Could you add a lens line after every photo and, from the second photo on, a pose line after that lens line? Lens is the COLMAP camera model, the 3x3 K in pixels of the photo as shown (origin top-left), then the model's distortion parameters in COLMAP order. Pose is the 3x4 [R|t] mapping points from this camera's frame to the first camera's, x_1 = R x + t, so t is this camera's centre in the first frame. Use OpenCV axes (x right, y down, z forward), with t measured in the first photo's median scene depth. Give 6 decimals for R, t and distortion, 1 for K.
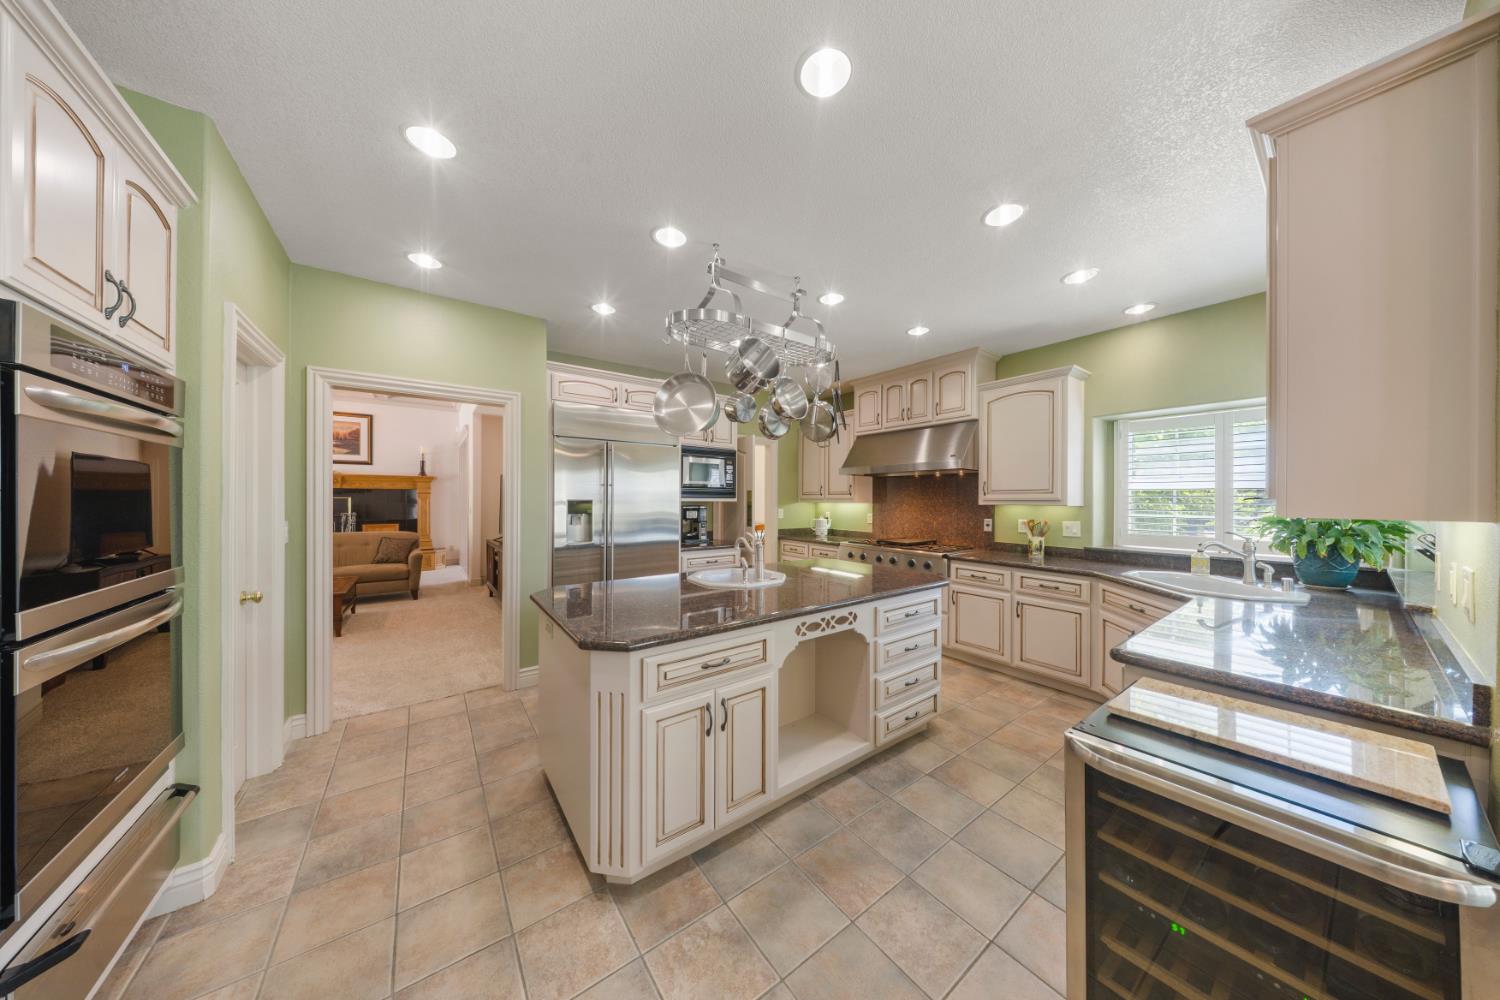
lens RADIAL K [[444.6, 0, 750.0], [0, 444.6, 500.0], [0, 0, 1]] dist [-0.000239, -0.000061]
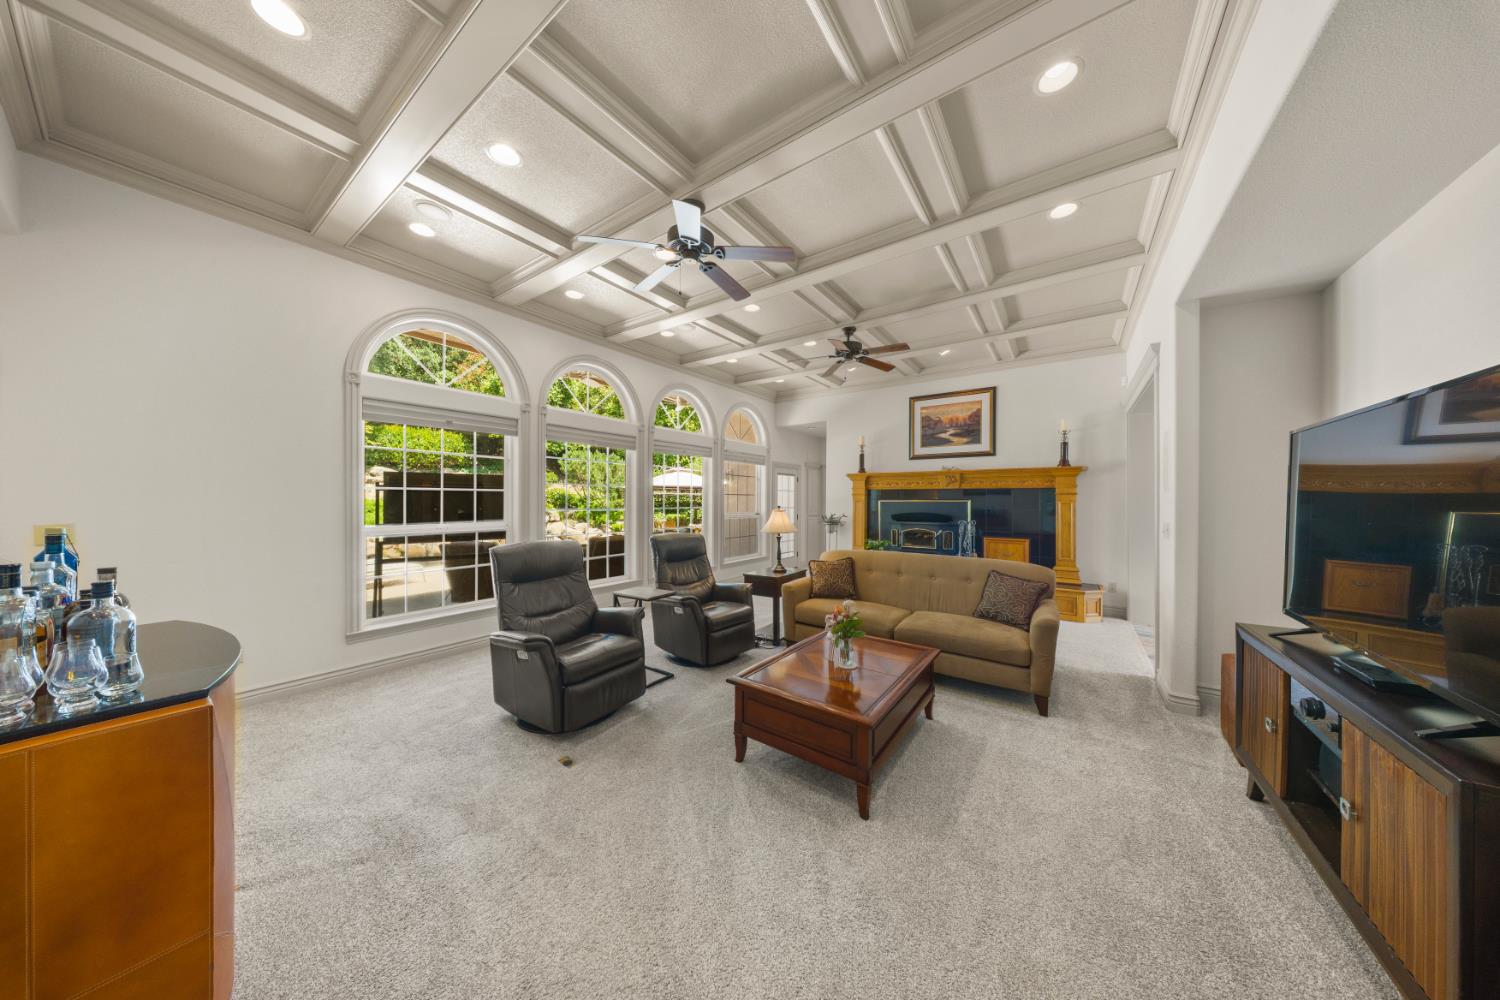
lens RADIAL K [[444.6, 0, 750.0], [0, 444.6, 500.0], [0, 0, 1]] dist [-0.000239, -0.000061]
pose [[0.306327, -0.001924, -0.951924, -0.501271], [-0.003536, 0.999989, -0.003159, -0.005775], [0.951920, 0.004334, 0.306317, 0.703507]]
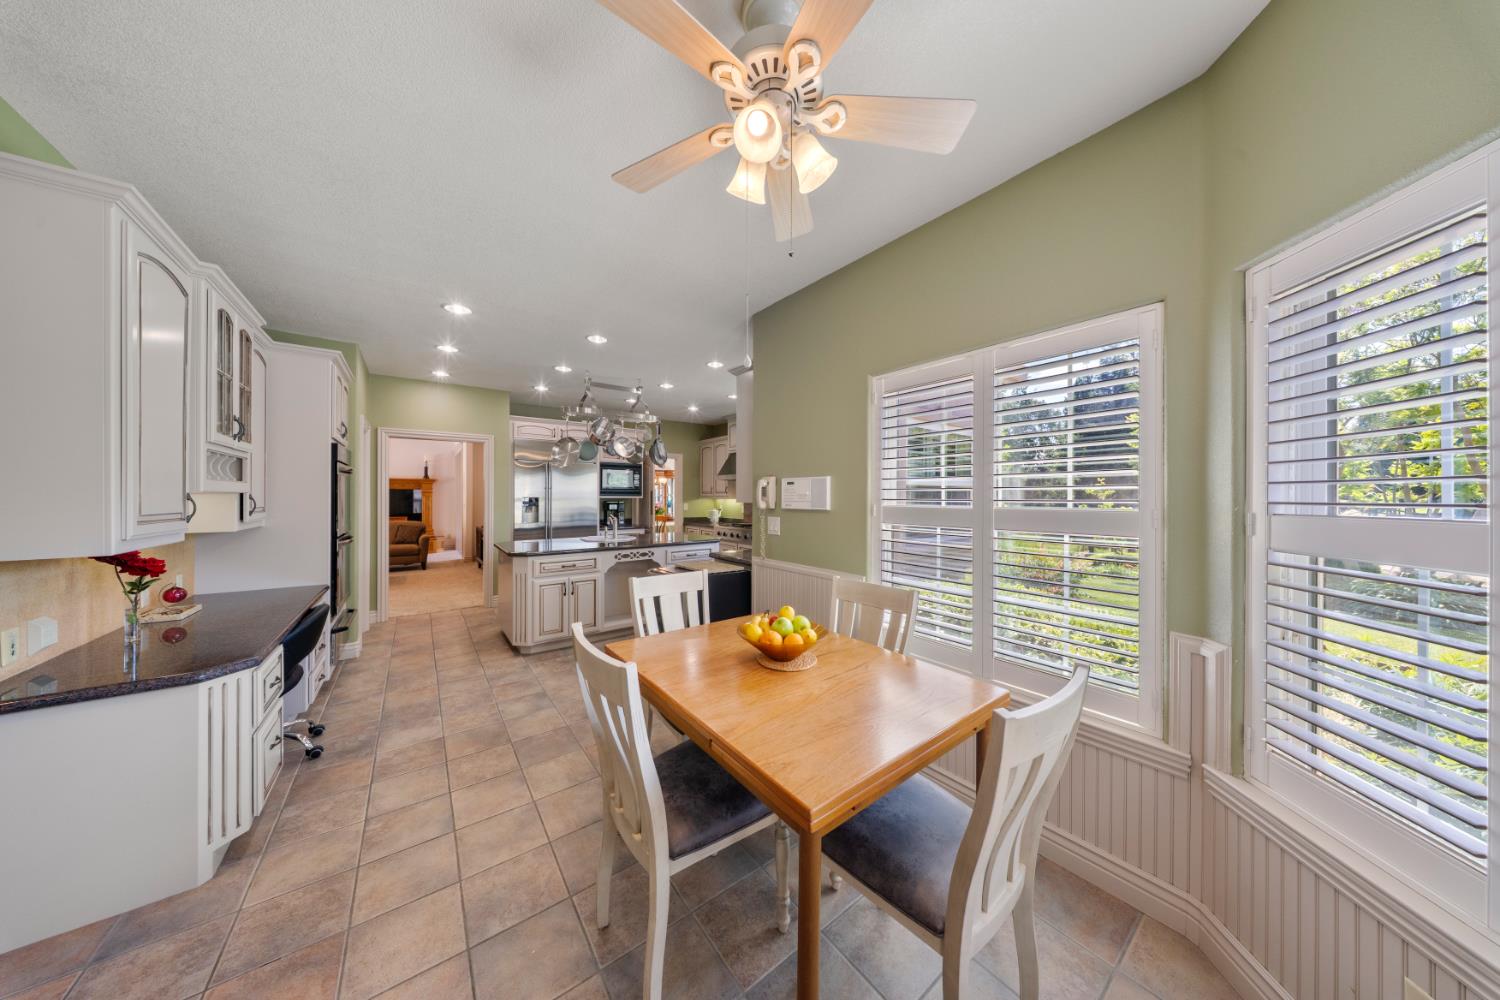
lens RADIAL K [[444.8, 0, 751.8], [0, 444.8, 495.0], [0, 0, 1]] dist [0.000922, 0.000002]
pose [[0.999927, -0.002533, 0.011853, 0.315544], [0.002600, 0.999980, -0.005685, 0.002241], [-0.011839, 0.005716, 0.999914, -0.500887]]
